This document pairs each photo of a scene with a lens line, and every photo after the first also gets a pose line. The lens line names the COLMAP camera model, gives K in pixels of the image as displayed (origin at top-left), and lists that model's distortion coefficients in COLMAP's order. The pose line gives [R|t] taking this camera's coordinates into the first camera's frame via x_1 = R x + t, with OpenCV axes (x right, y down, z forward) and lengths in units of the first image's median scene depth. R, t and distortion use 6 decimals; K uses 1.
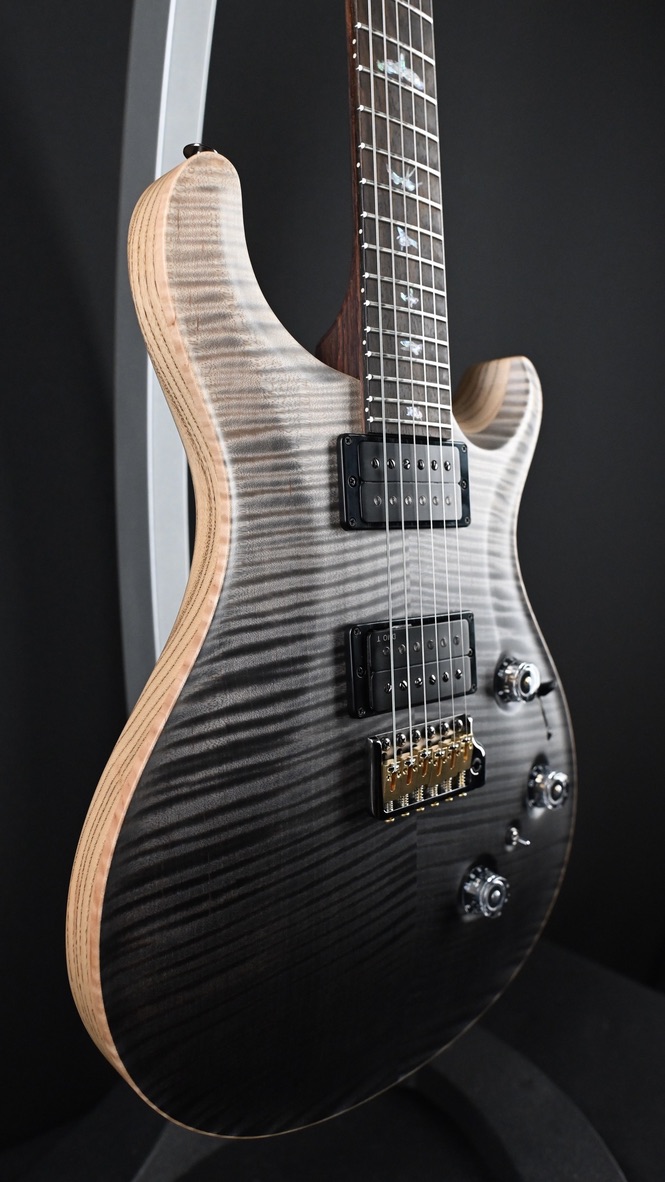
lens RADIAL K [[808.0, 0, 332.5], [0, 808.0, 591.0], [0, 0, 1]] dist [0.003099, 0.000351]
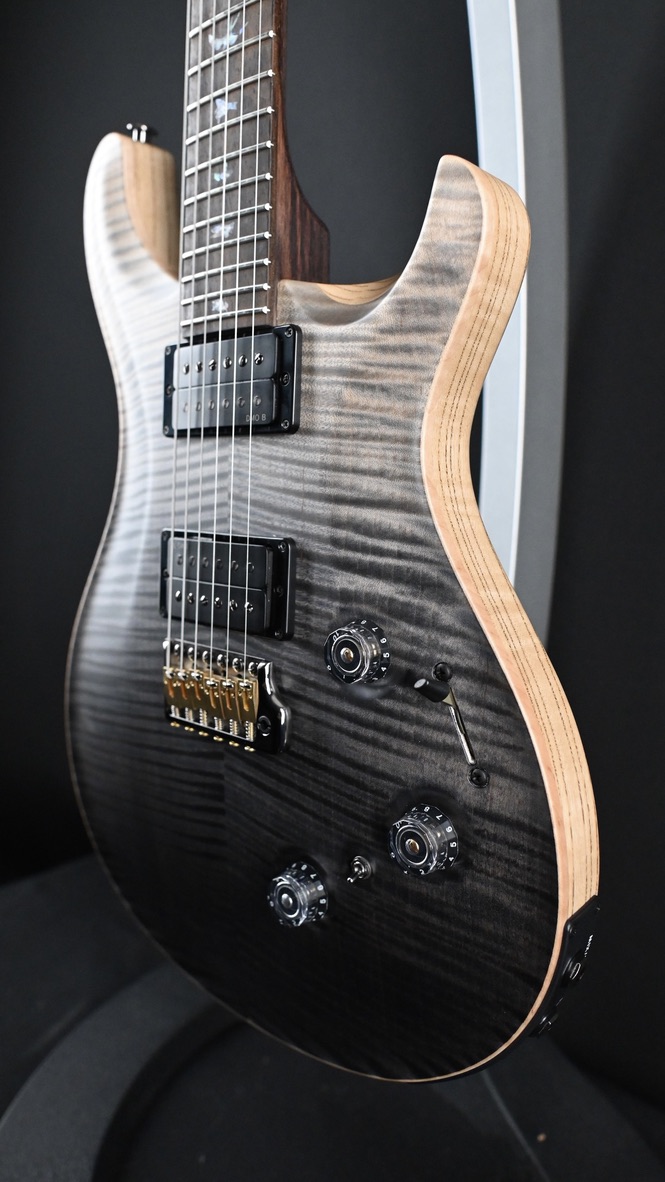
lens RADIAL K [[808.0, 0, 332.5], [0, 808.0, 591.0], [0, 0, 1]] dist [0.003099, 0.000351]
pose [[0.148485, 0.153545, -0.976922, 1.105502], [-0.092762, 0.985680, 0.140822, -0.046944], [0.984554, 0.069711, 0.160602, 1.051575]]
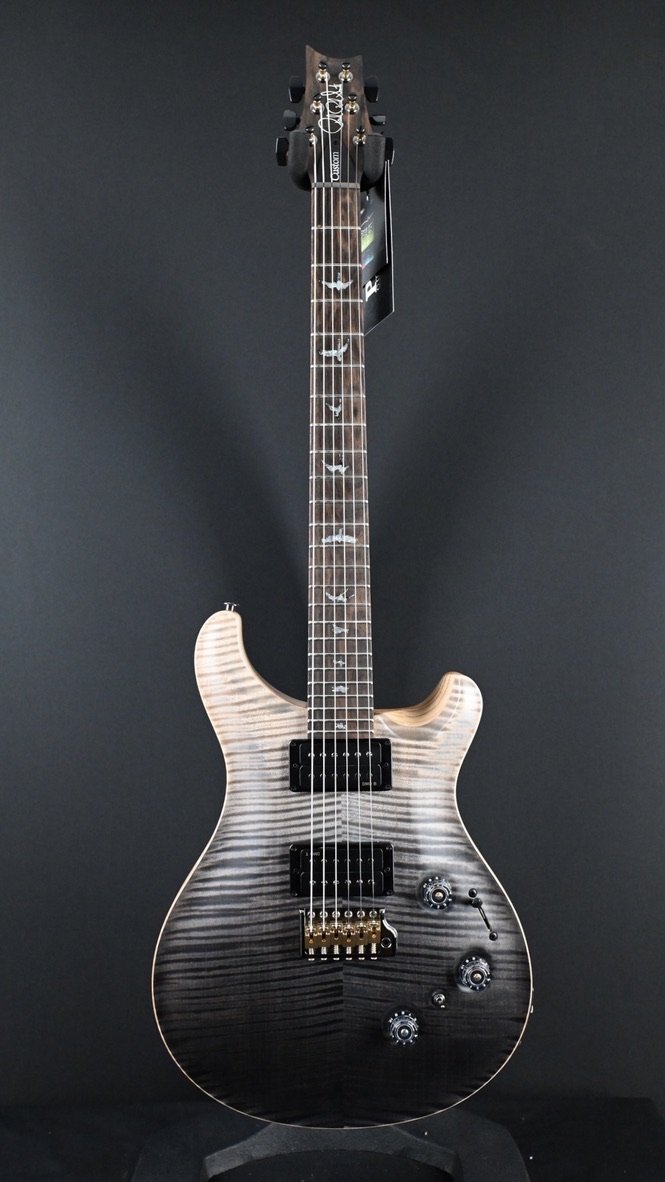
lens RADIAL K [[808.0, 0, 332.5], [0, 808.0, 591.0], [0, 0, 1]] dist [0.003099, 0.000351]
pose [[0.770718, 0.001211, -0.637175, 1.267011], [-0.054107, 0.996511, -0.063553, -0.419797], [0.634875, 0.083456, 0.768094, -0.403791]]
